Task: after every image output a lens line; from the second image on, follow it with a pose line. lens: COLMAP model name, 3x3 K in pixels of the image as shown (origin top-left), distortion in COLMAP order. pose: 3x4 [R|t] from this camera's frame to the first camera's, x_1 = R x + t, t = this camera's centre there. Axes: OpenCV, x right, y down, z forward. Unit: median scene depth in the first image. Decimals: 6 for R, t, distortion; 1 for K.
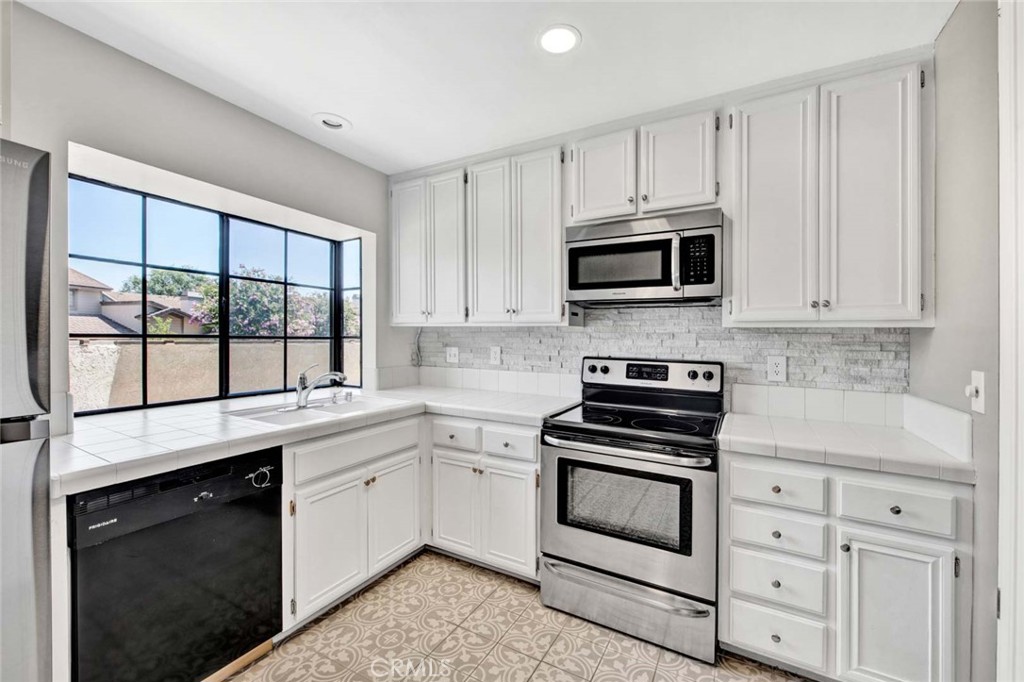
lens RADIAL K [[422.1, 0, 506.5], [0, 422.1, 334.8], [0, 0, 1]] dist [-0.011973, -0.000691]
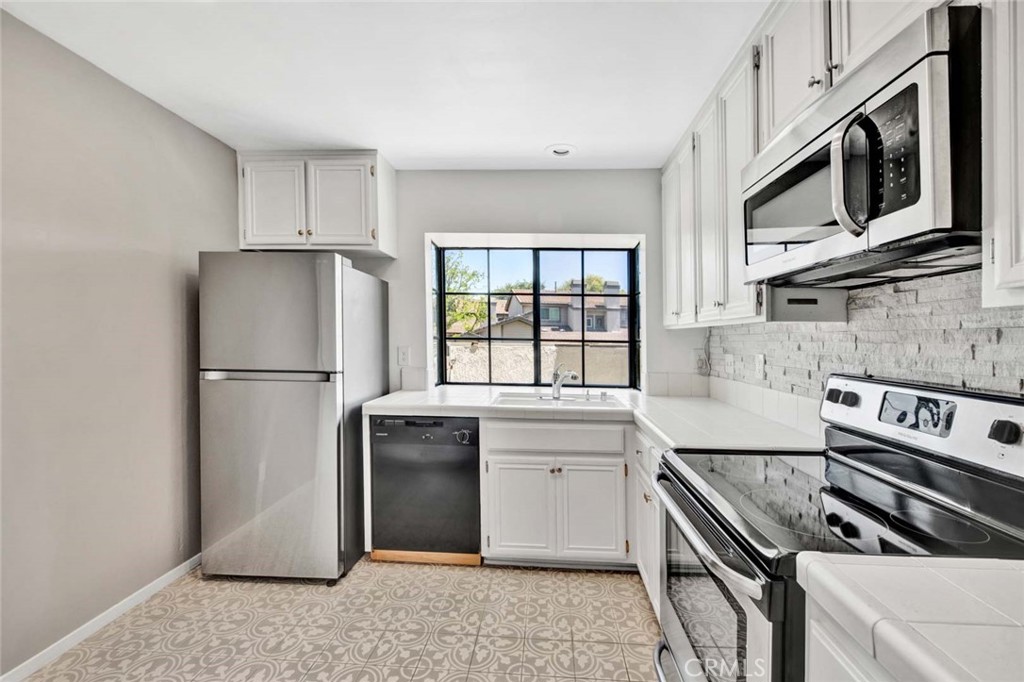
lens RADIAL K [[422.1, 0, 512.8], [0, 422.1, 347.8], [0, 0, 1]] dist [-0.011973, -0.000691]
pose [[0.424172, 0.015940, -0.905441, 0.537561], [-0.005700, 0.999872, 0.014933, 0.010776], [0.905564, -0.001173, 0.424209, 0.374131]]
